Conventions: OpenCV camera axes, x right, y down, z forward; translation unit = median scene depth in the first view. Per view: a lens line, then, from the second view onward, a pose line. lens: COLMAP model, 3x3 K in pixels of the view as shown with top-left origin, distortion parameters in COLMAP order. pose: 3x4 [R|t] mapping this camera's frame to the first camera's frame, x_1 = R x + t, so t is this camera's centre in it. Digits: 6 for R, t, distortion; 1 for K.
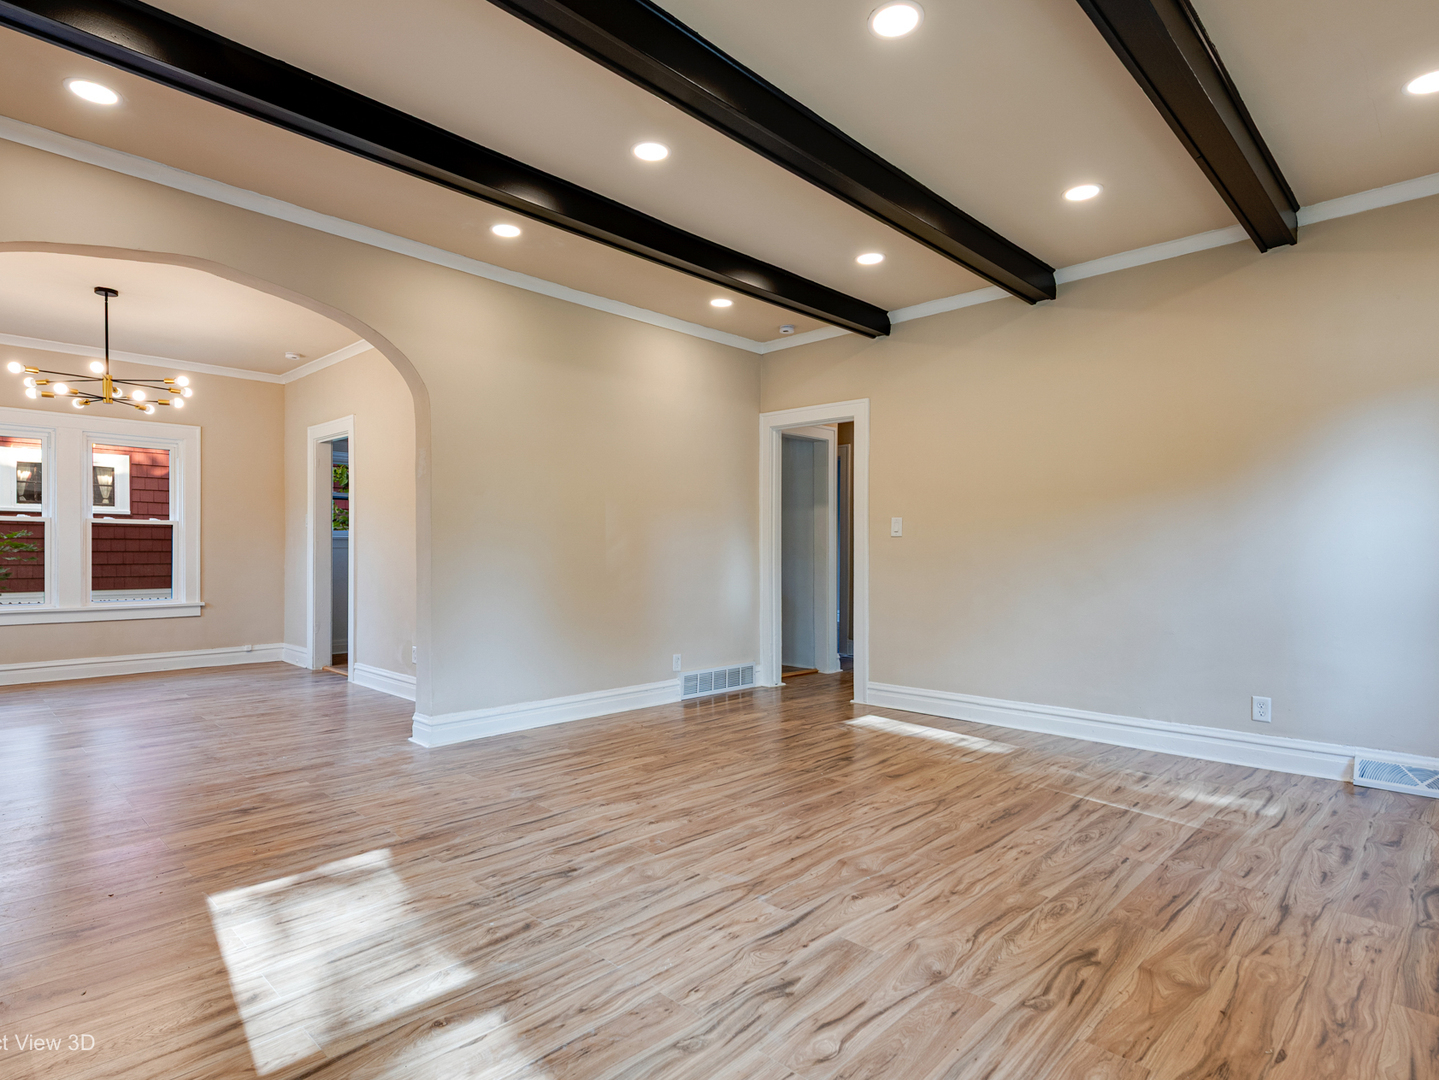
lens RADIAL K [[783.6, 0, 707.6], [0, 783.6, 546.5], [0, 0, 1]] dist [0.002359, 0.001216]
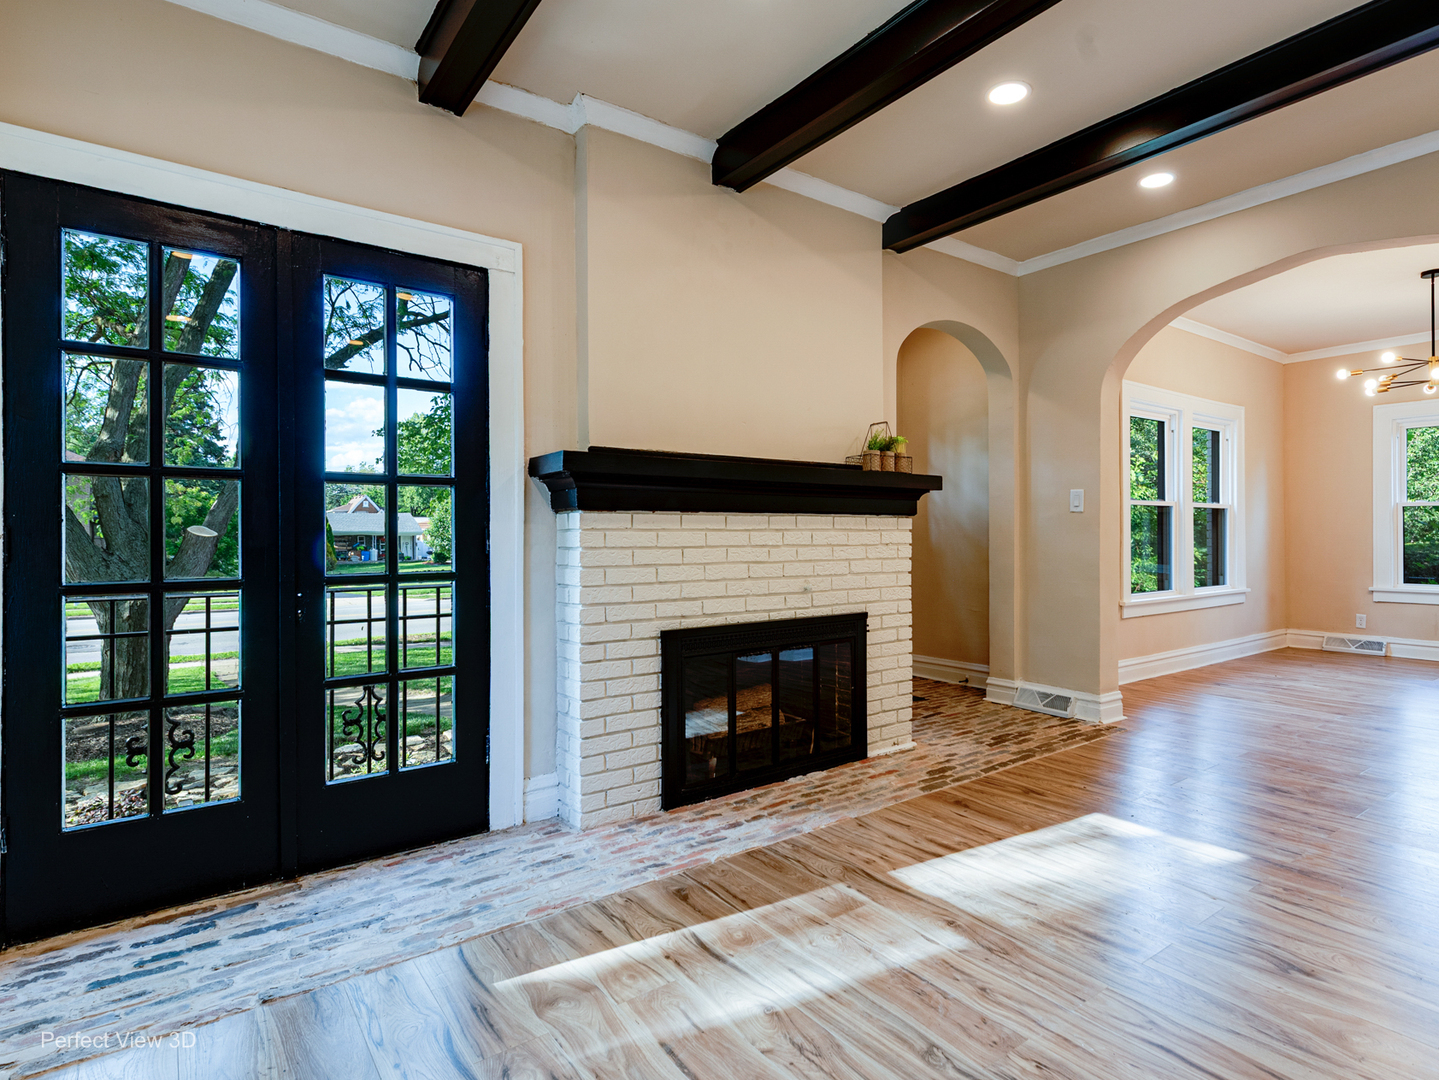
lens RADIAL K [[769.4, 0, 780.4], [0, 769.4, 536.3], [0, 0, 1]] dist [0.003782, -0.001232]
pose [[-0.127259, -0.000723, -0.991869, 0.460502], [0.009166, 0.999956, -0.001905, 0.002426], [0.991827, -0.009334, -0.127247, 0.465759]]
